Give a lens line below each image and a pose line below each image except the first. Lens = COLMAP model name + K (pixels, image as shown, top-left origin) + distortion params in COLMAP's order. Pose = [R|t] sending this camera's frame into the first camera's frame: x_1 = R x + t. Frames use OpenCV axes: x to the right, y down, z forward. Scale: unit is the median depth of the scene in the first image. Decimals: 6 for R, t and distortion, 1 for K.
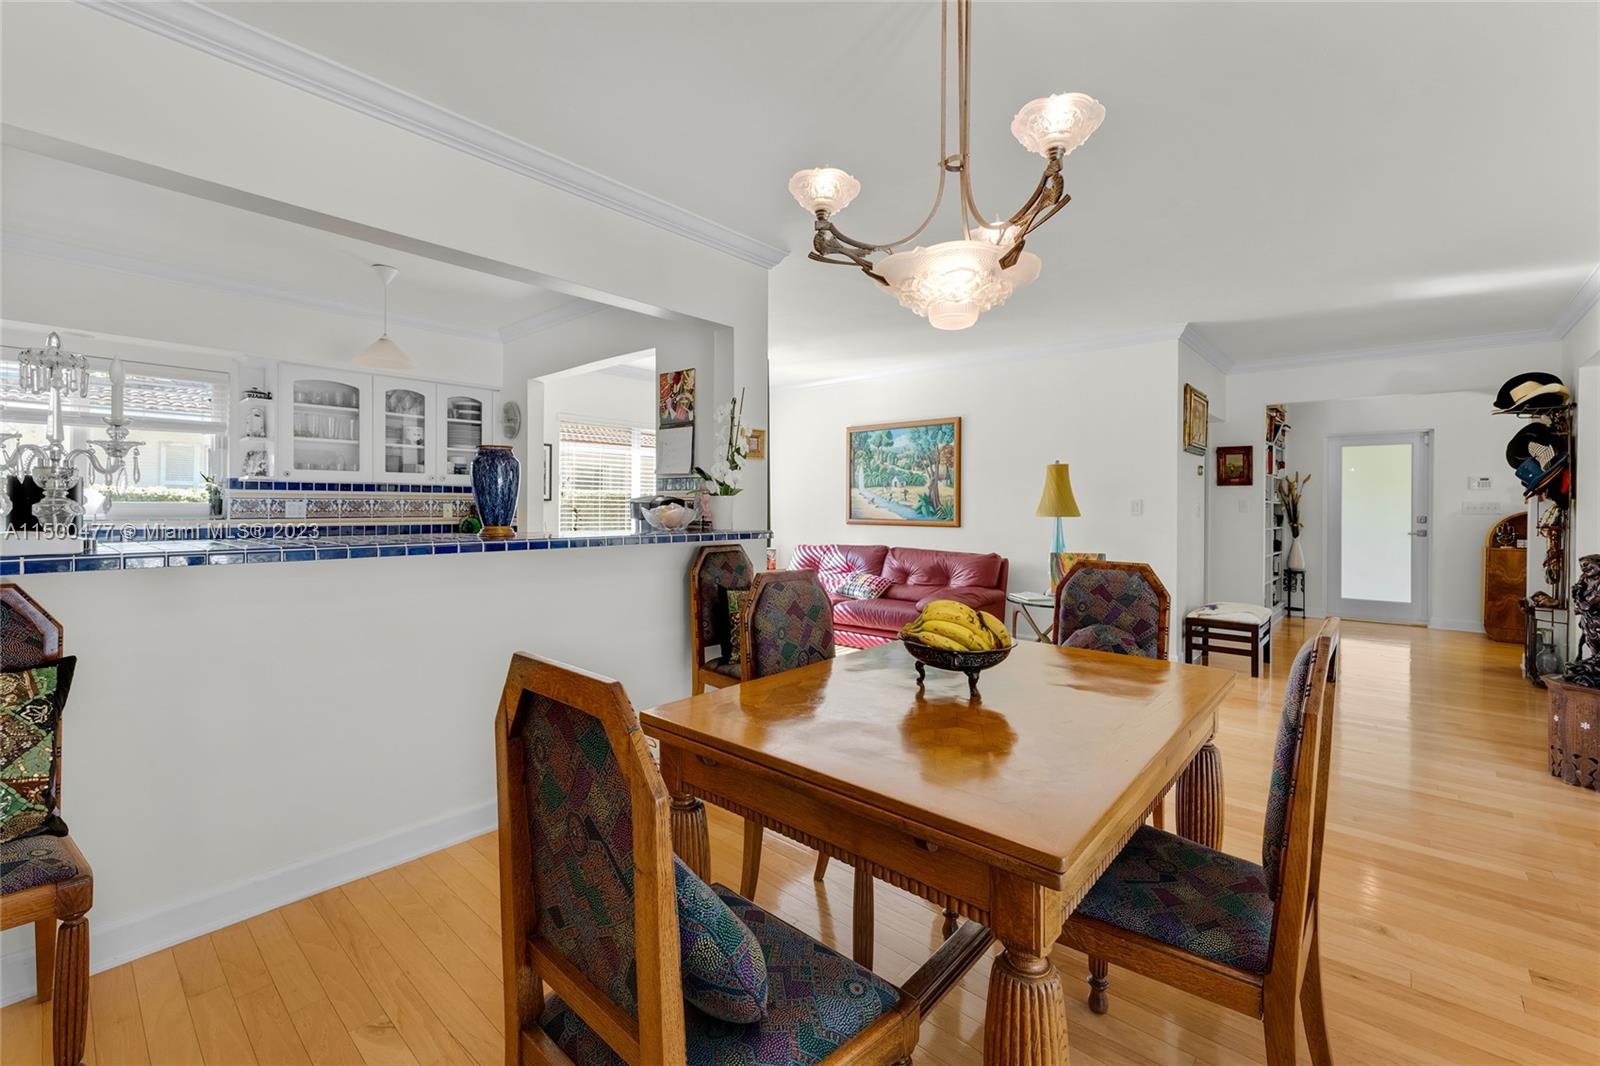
lens RADIAL K [[653.0, 0, 800.6], [0, 653.0, 504.4], [0, 0, 1]] dist [-0.000407, 0.000057]
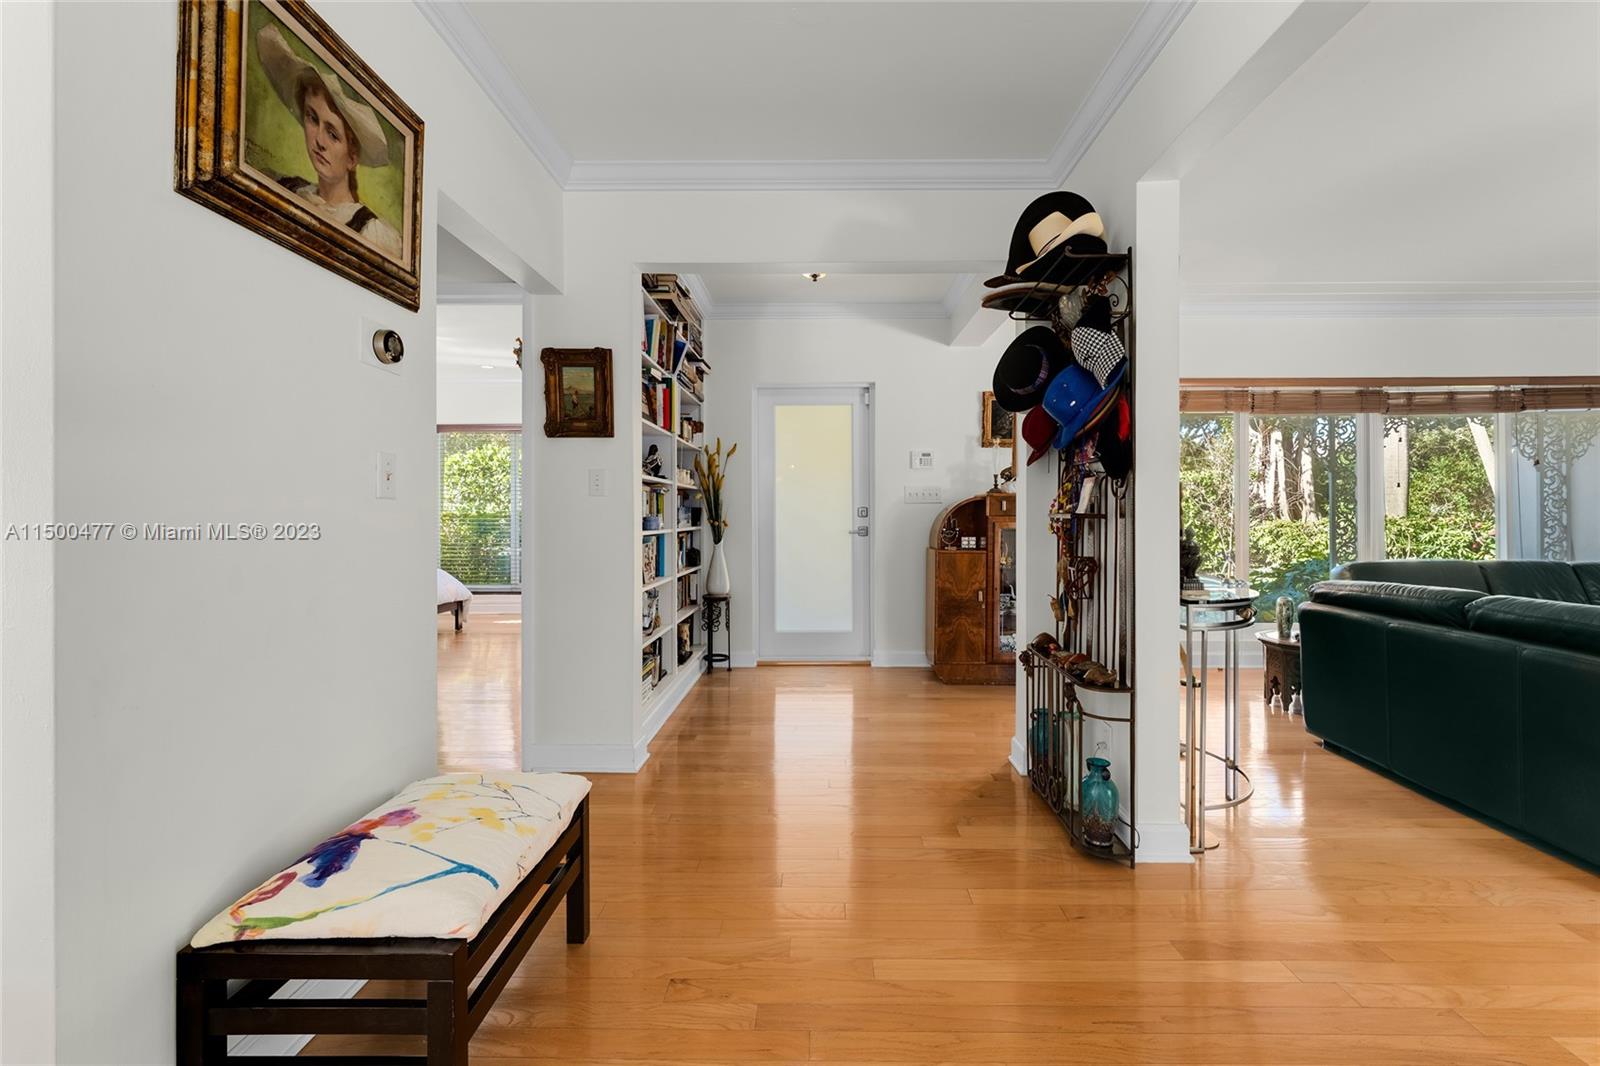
lens RADIAL K [[653.0, 0, 801.3], [0, 653.0, 528.7], [0, 0, 1]] dist [-0.000407, 0.000057]
pose [[0.762137, -0.023298, 0.646996, 0.481579], [0.007716, 0.999608, 0.026906, 0.023600], [-0.647370, -0.015514, 0.762018, 0.547813]]
